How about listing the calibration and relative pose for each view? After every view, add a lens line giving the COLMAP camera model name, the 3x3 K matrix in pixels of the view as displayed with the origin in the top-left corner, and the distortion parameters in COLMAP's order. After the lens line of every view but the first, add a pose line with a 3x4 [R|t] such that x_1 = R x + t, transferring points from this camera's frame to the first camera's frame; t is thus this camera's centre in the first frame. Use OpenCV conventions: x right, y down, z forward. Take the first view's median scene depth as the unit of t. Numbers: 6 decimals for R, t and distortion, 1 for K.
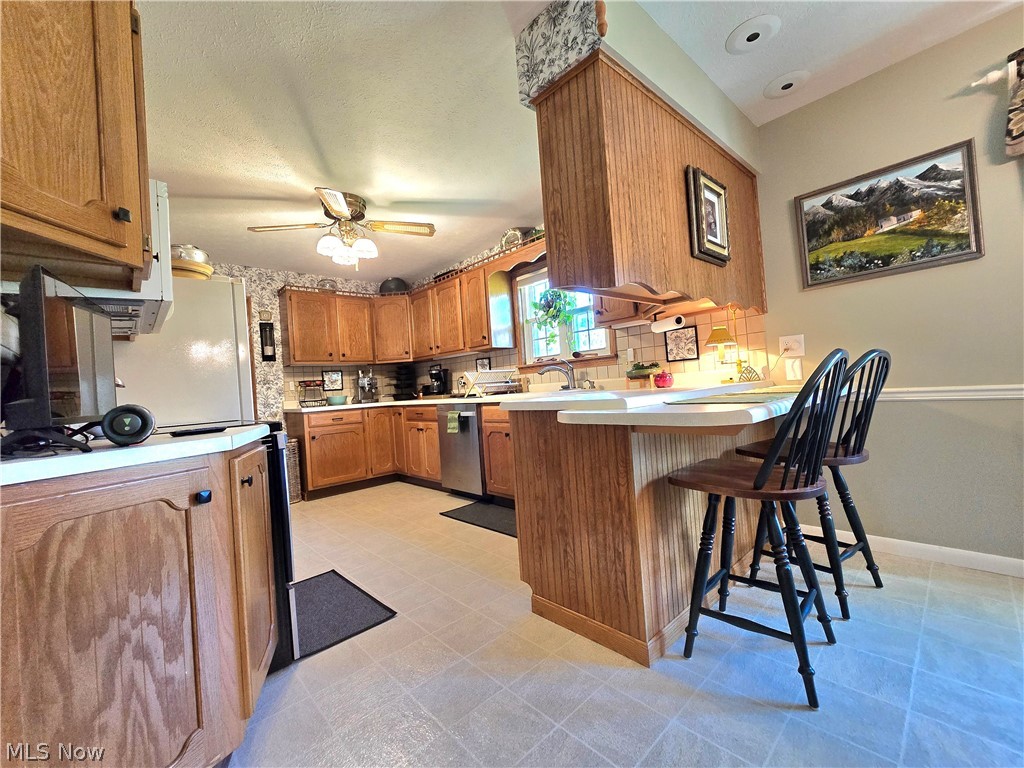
lens RADIAL K [[424.4, 0, 515.9], [0, 424.4, 385.2], [0, 0, 1]] dist [-0.004862, -0.000215]
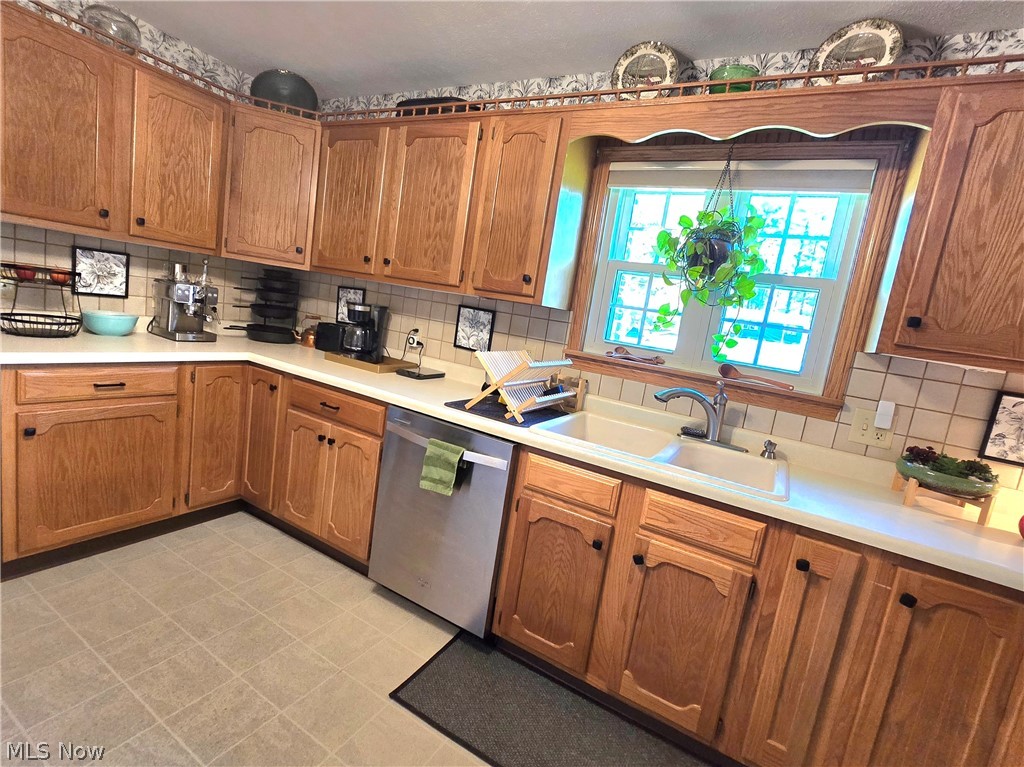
lens RADIAL K [[485.0, 0, 512.0], [0, 485.0, 383.5], [0, 0, 1]] dist [-0.006177, 0.000070]
pose [[0.930922, 0.161332, 0.327653, -0.226274], [-0.214922, 0.967350, 0.134322, -0.067583], [-0.295285, -0.195463, 0.935201, 0.481440]]
